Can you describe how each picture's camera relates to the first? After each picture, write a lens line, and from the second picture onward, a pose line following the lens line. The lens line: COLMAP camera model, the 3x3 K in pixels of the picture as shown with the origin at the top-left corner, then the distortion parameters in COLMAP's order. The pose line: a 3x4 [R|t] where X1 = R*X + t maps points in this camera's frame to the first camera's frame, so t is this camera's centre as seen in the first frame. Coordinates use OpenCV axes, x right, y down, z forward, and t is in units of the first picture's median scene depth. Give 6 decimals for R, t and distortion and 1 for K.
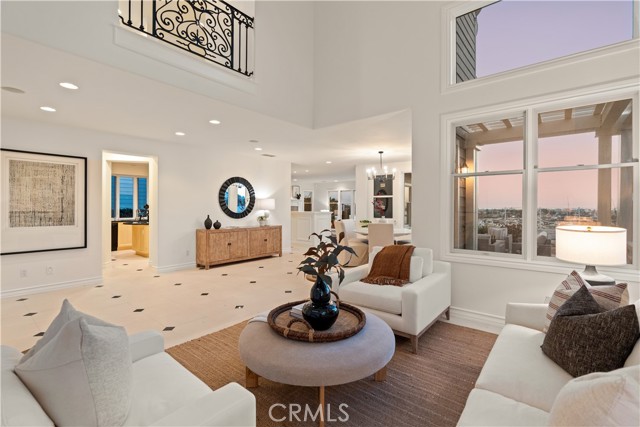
lens RADIAL K [[282.9, 0, 326.6], [0, 282.9, 209.1], [0, 0, 1]] dist [-0.003086, 0.000129]
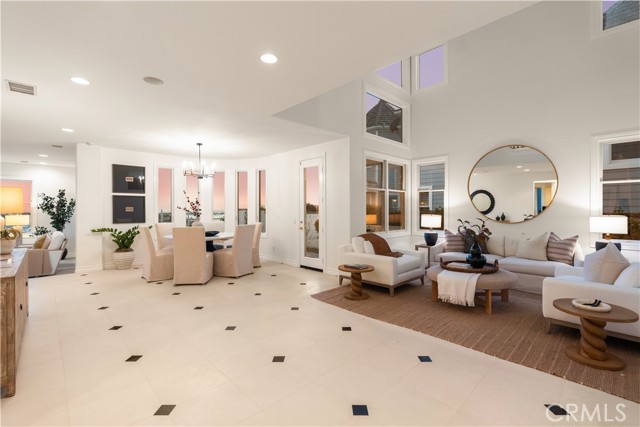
lens RADIAL K [[282.9, 0, 326.6], [0, 282.9, 209.1], [0, 0, 1]] dist [-0.003086, 0.000129]
pose [[0.079484, -0.006552, 0.996815, -0.527997], [0.008734, 0.999945, 0.005876, -0.006467], [-0.996798, 0.008239, 0.079537, 0.470531]]
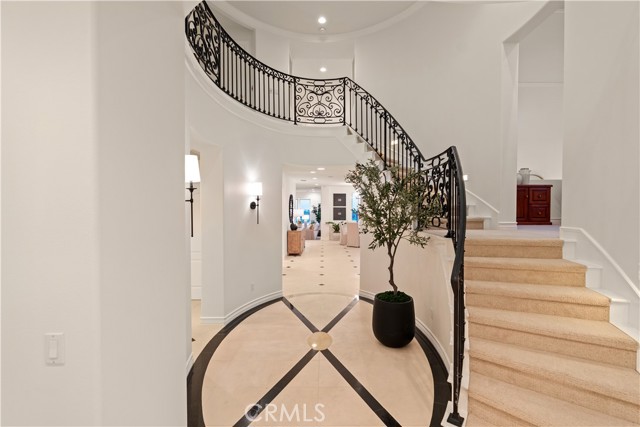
lens RADIAL K [[282.9, 0, 326.6], [0, 282.9, 209.1], [0, 0, 1]] dist [-0.003086, 0.000129]
pose [[0.750885, -0.011789, 0.660328, -0.970195], [0.011517, 0.999922, 0.004756, -0.042765], [-0.660333, 0.004033, 0.750962, -0.146780]]
